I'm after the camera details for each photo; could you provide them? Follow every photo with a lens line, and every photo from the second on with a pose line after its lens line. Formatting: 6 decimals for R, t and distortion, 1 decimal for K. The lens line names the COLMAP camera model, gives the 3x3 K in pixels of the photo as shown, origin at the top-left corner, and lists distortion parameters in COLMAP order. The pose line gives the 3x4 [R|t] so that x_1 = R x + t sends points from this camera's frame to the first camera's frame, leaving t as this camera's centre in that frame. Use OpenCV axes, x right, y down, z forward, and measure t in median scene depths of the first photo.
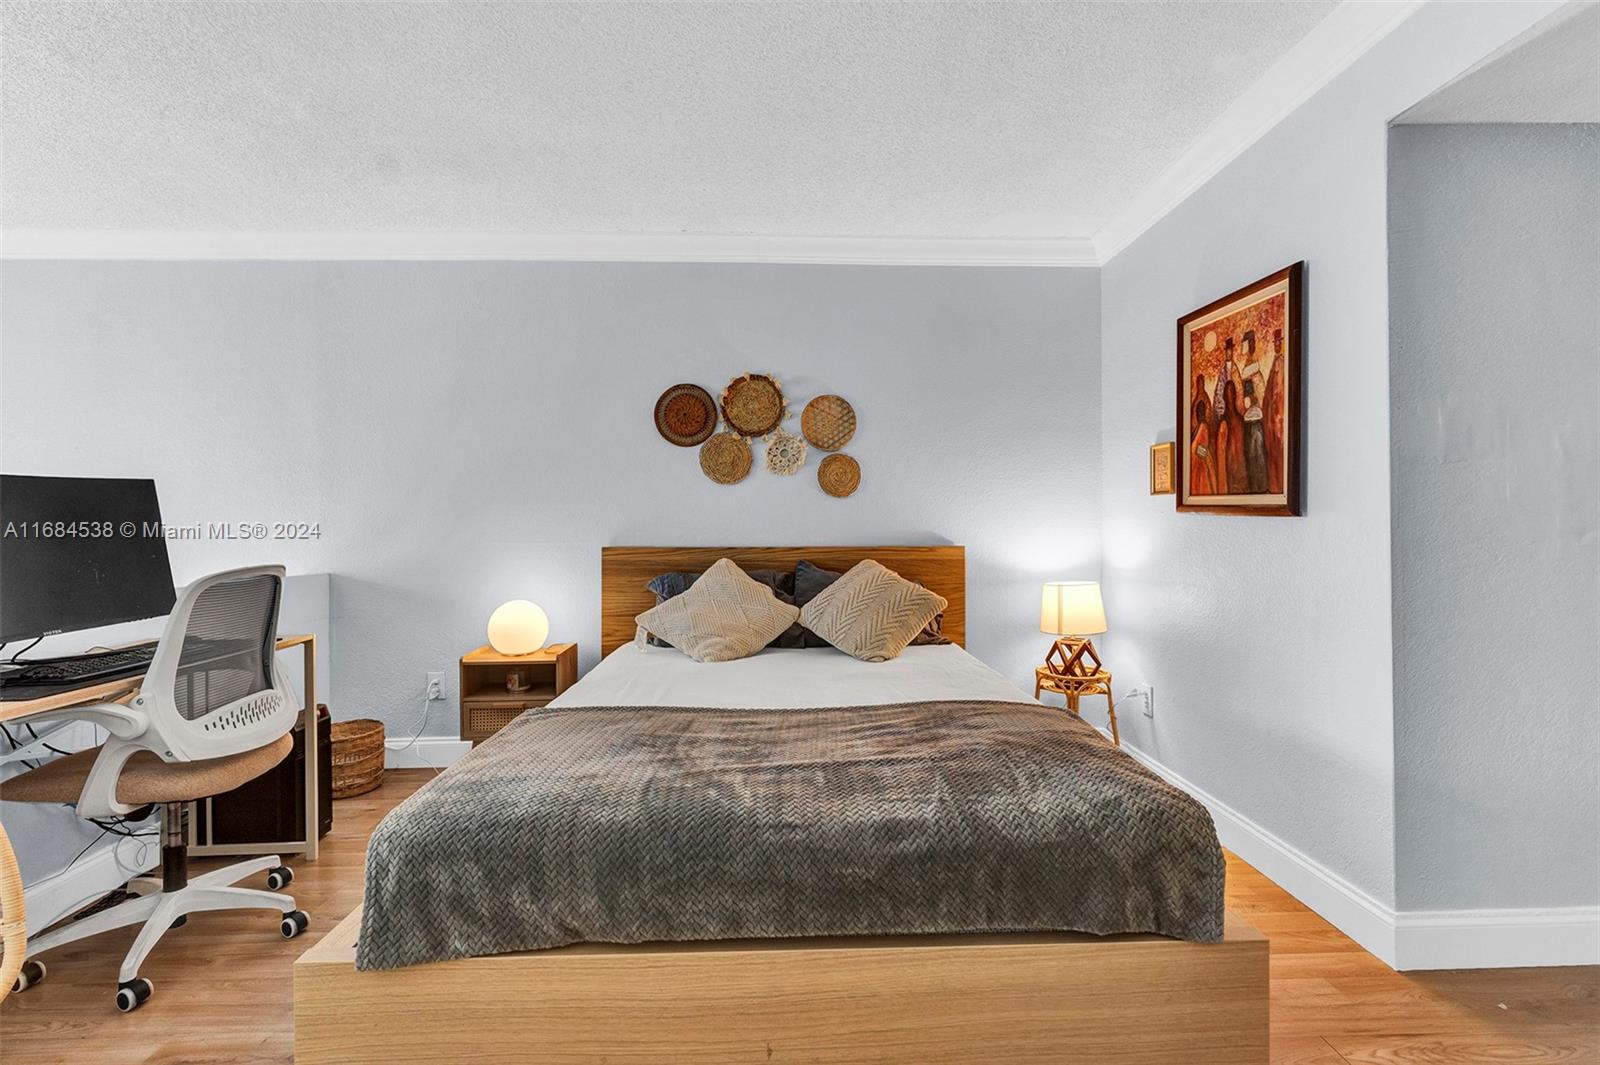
lens RADIAL K [[708.2, 0, 797.8], [0, 708.2, 528.0], [0, 0, 1]] dist [-0.001827, -0.000068]
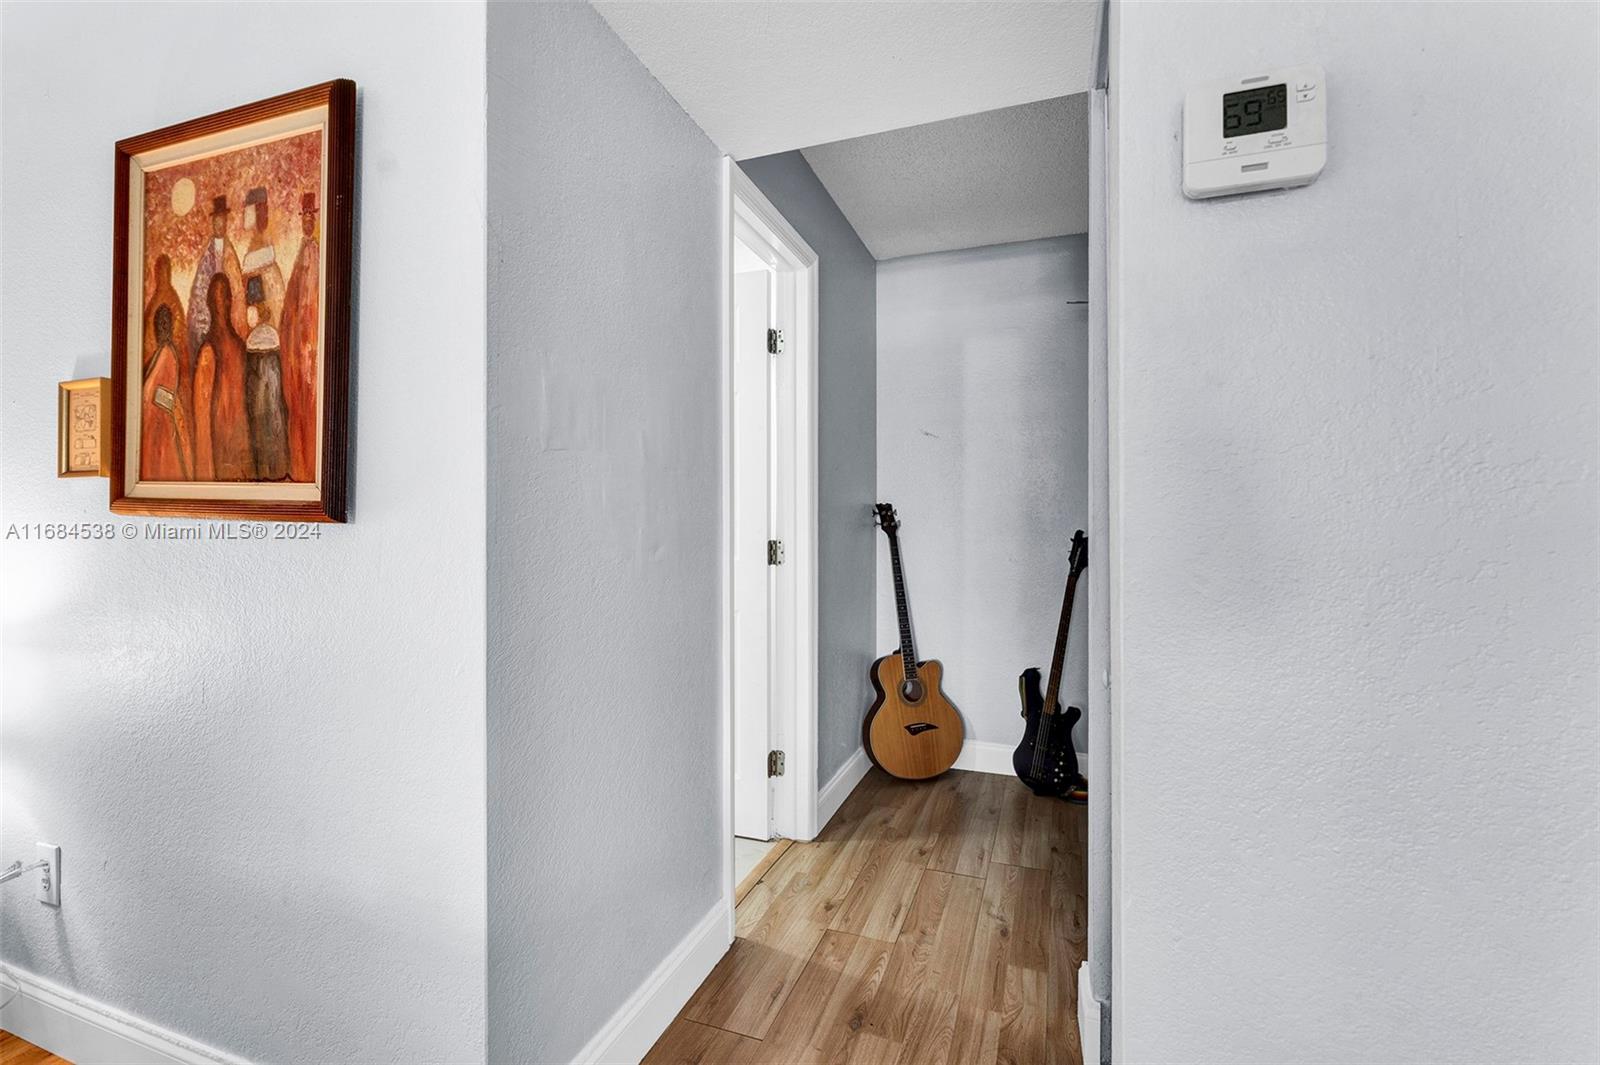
lens RADIAL K [[703.1, 0, 798.3], [0, 703.1, 531.7], [0, 0, 1]] dist [-0.000084, -0.001050]
pose [[0.359920, 0.012615, 0.932898, 0.270237], [-0.002266, 0.999917, -0.012648, -0.002008], [-0.932980, 0.002438, 0.359919, 0.391840]]
